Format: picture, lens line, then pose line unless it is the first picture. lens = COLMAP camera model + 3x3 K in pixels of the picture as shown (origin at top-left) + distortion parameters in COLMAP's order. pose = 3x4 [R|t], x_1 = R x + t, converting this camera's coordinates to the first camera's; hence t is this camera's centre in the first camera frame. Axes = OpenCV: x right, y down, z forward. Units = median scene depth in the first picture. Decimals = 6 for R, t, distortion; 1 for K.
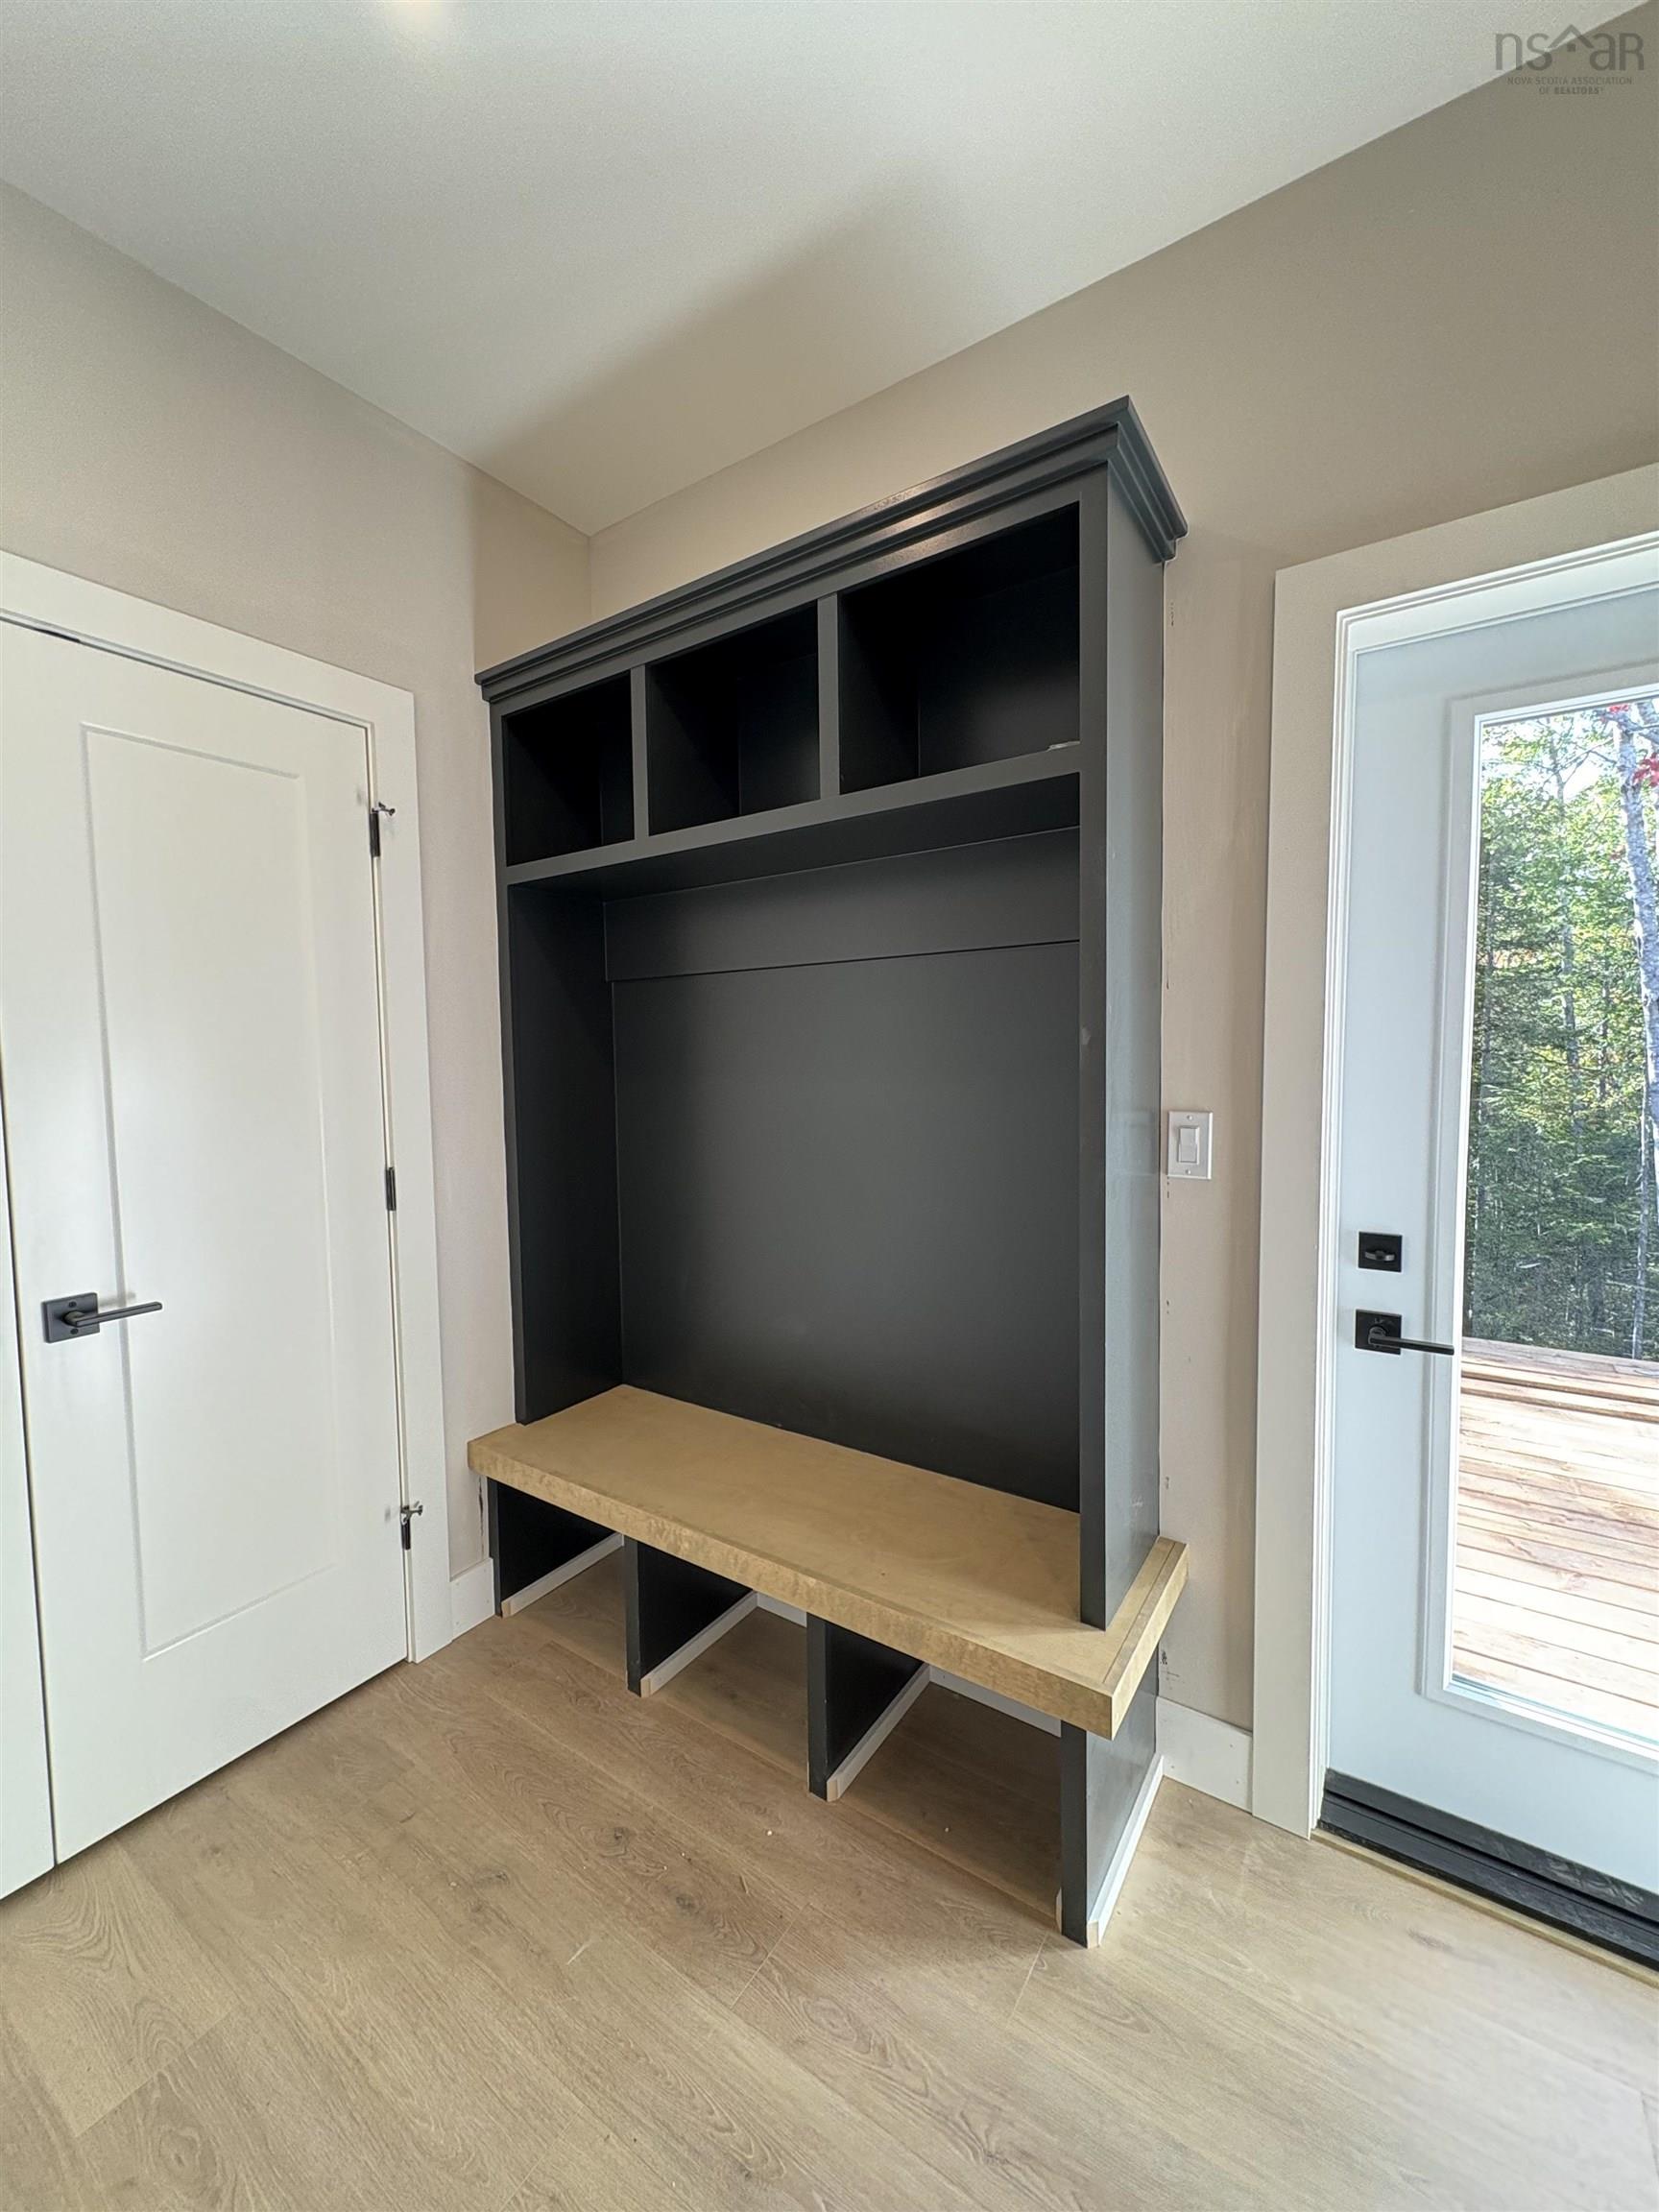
lens RADIAL K [[879.6, 0, 832.0], [0, 879.6, 1106.1], [0, 0, 1]] dist [-0.000340, -0.000118]
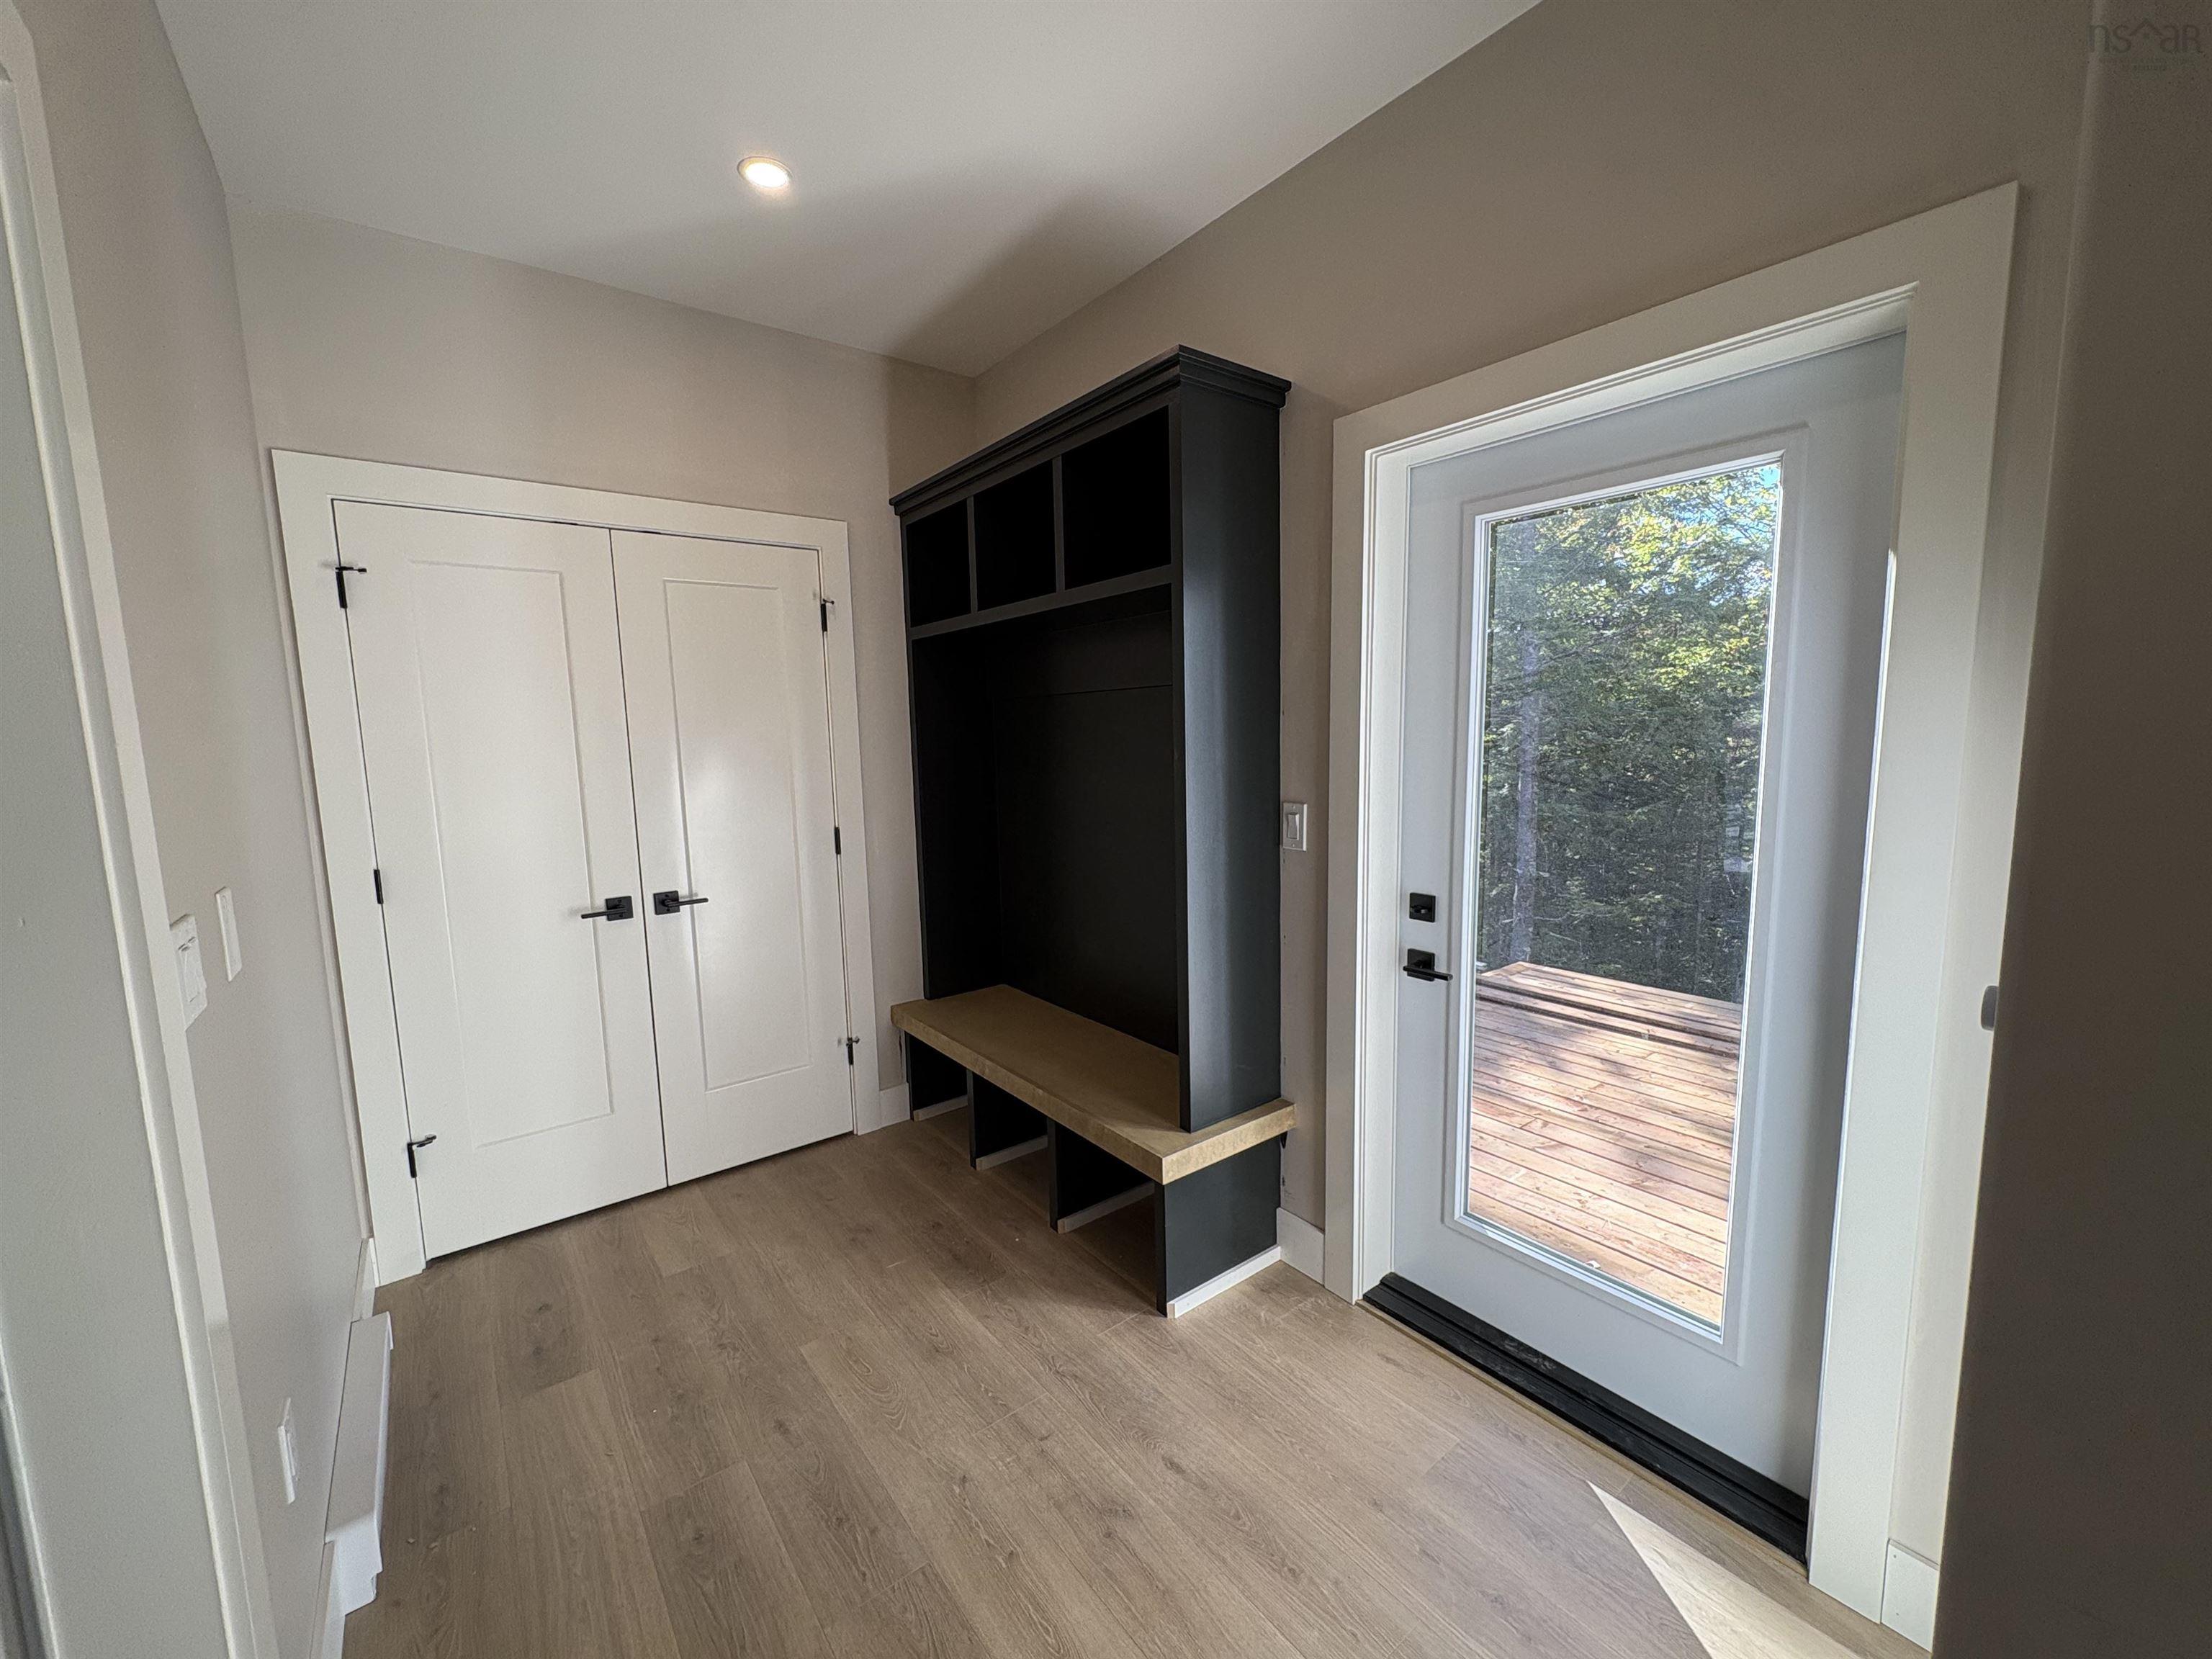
lens RADIAL K [[879.6, 0, 1107.6], [0, 879.6, 834.7], [0, 0, 1]] dist [-0.000340, -0.000118]
pose [[0.950144, 0.029307, -0.310432, 0.581206], [-0.008334, 0.997604, 0.068676, -0.039206], [0.311701, -0.062665, 0.948112, -0.456377]]
